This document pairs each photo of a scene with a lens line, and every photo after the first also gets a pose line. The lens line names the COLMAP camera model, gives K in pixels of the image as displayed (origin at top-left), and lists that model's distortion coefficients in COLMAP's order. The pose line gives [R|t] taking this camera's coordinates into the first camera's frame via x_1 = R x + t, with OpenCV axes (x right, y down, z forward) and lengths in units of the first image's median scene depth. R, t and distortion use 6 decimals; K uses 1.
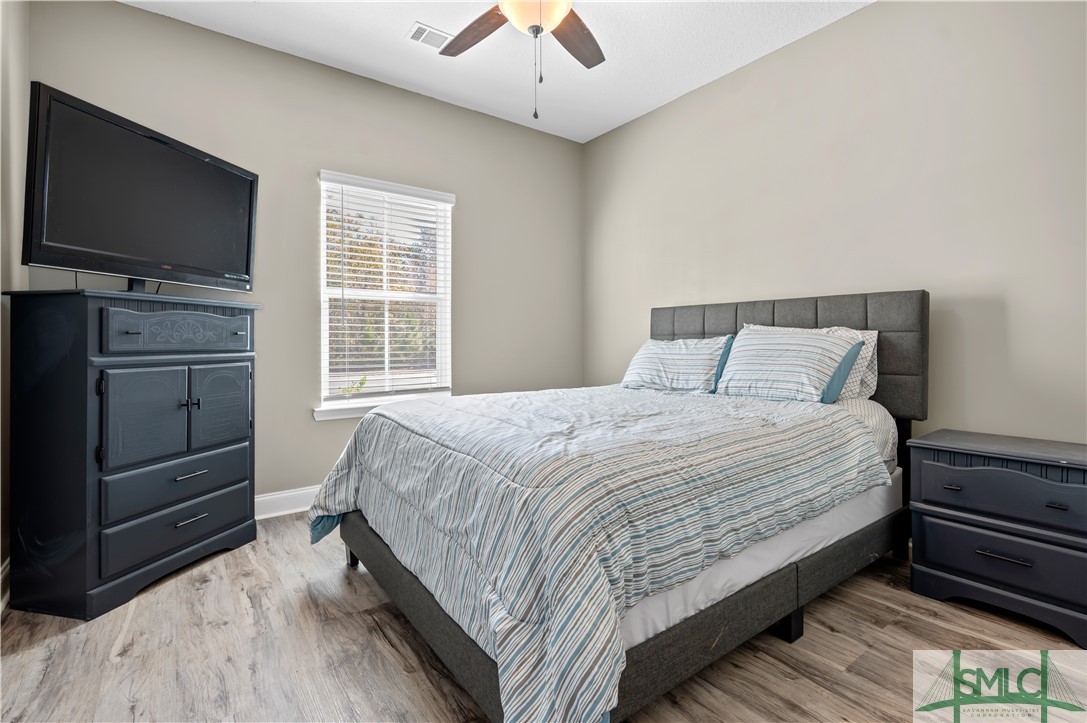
lens RADIAL K [[512.4, 0, 544.1], [0, 512.4, 334.1], [0, 0, 1]] dist [0.000310, 0.000025]
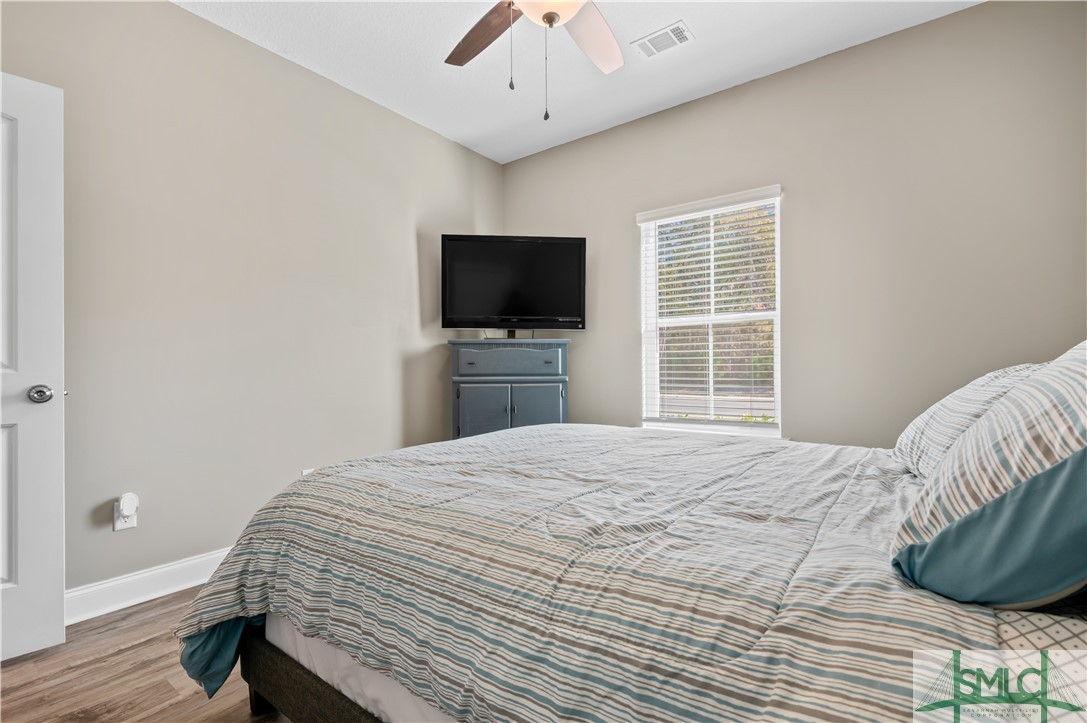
lens RADIAL K [[486.9, 0, 543.5], [0, 486.9, 361.5], [0, 0, 1]] dist [0.000529, 0.000018]
pose [[0.276693, -0.012246, -0.960880, 0.623440], [0.019426, 0.999786, -0.007148, 0.005691], [0.960762, -0.016688, 0.276871, 0.595687]]
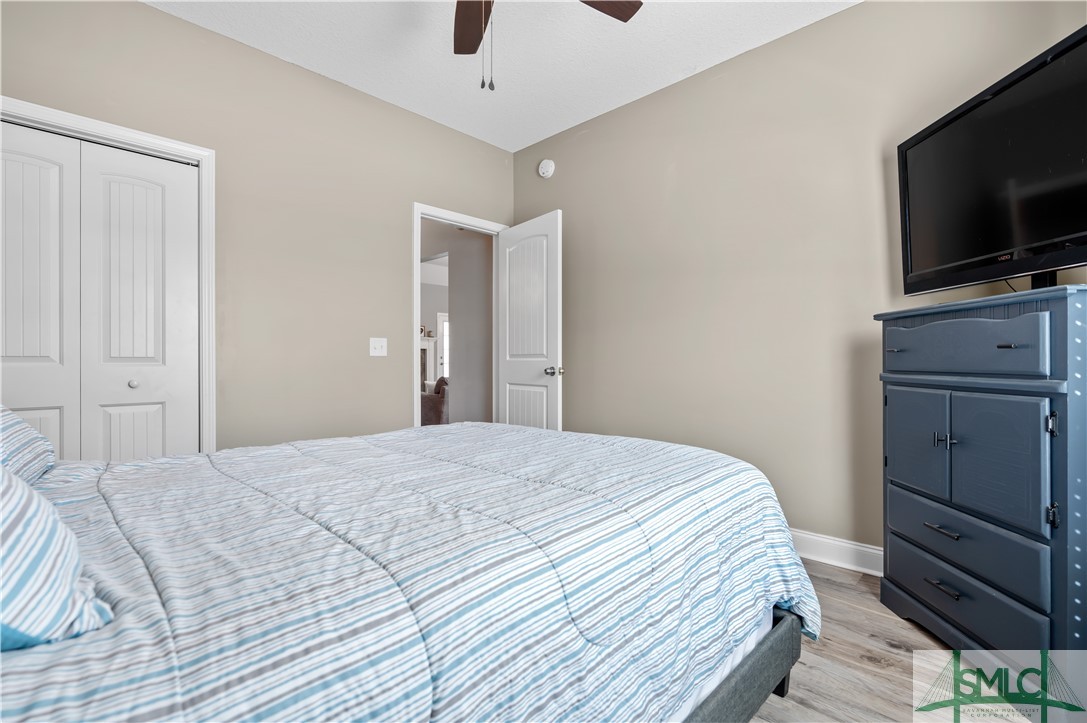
lens RADIAL K [[486.9, 0, 543.5], [0, 486.9, 361.5], [0, 0, 1]] dist [0.000529, 0.000018]
pose [[-0.985757, 0.002671, -0.168153, 0.030346], [0.004262, 0.999950, -0.009101, 0.017797], [0.168120, -0.009688, -0.985719, 1.393137]]
